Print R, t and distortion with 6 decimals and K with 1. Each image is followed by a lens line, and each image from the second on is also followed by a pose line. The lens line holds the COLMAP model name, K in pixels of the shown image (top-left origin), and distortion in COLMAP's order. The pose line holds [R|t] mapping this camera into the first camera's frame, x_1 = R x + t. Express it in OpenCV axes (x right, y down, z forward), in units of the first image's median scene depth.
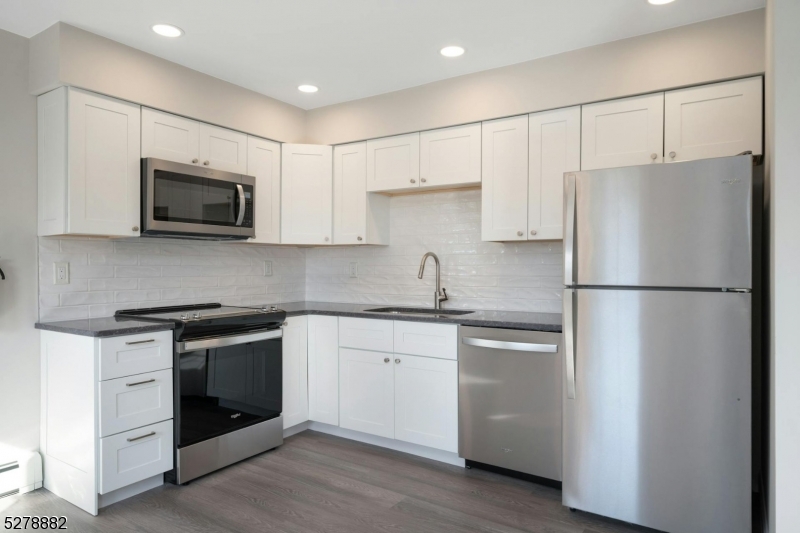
lens RADIAL K [[511.2, 0, 400.0], [0, 511.2, 266.5], [0, 0, 1]] dist [0.000239, 0.000271]
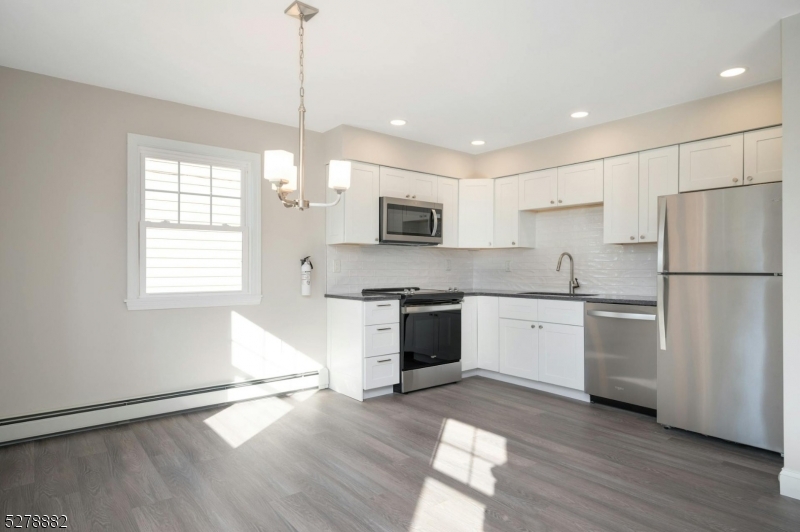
lens RADIAL K [[467.1, 0, 400.0], [0, 467.1, 266.0], [0, 0, 1]] dist [0.002832, 0.000523]
pose [[0.953184, -0.000581, -0.302392, 0.016159], [-0.002222, 0.999958, -0.008927, 0.025134], [0.302384, 0.009181, 0.953142, -0.407714]]
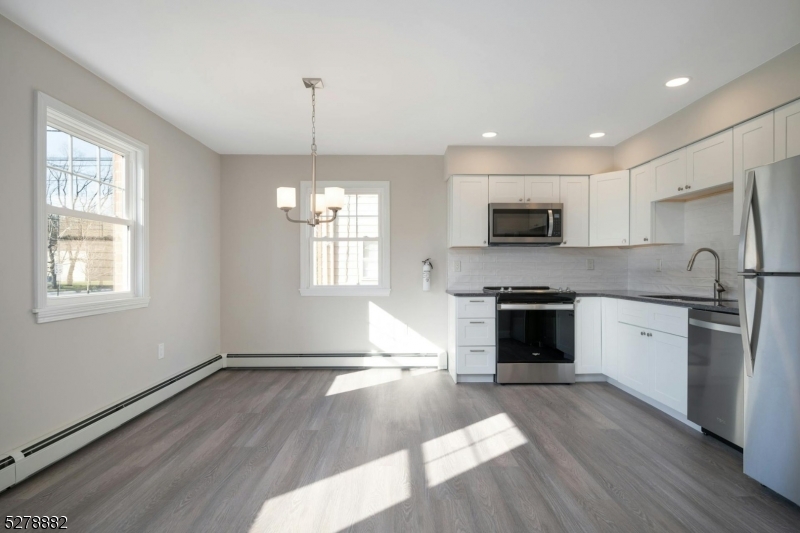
lens RADIAL K [[409.9, 0, 400.0], [0, 409.9, 266.5], [0, 0, 1]] dist [-0.000267, -0.000081]
pose [[0.559472, -0.006414, -0.828825, 0.512706], [-0.001422, 0.999961, -0.008698, 0.026311], [0.828848, 0.006045, 0.559441, -0.085022]]
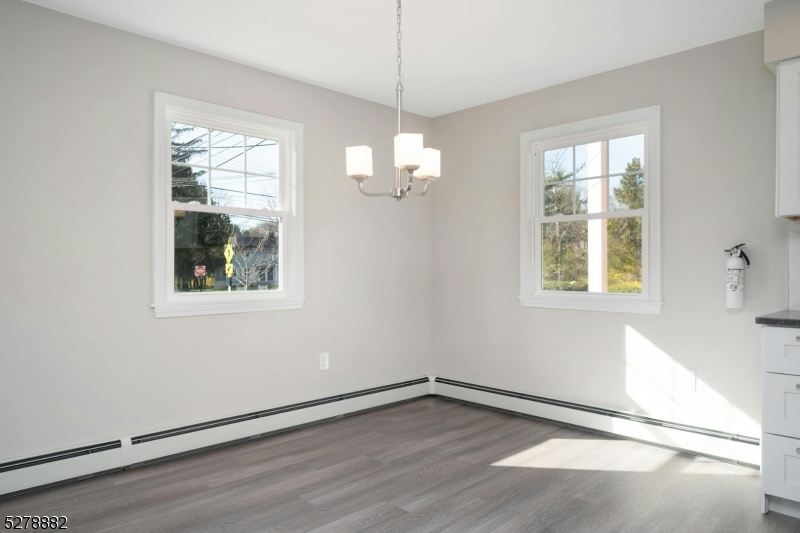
lens RADIAL K [[539.9, 0, 400.0], [0, 539.9, 266.5], [0, 0, 1]] dist [-0.001171, -0.000461]
pose [[-0.213005, -0.003233, -0.977046, 0.415441], [-0.003663, 0.999990, -0.002510, 0.029098], [0.977044, 0.003044, -0.213014, 0.445566]]
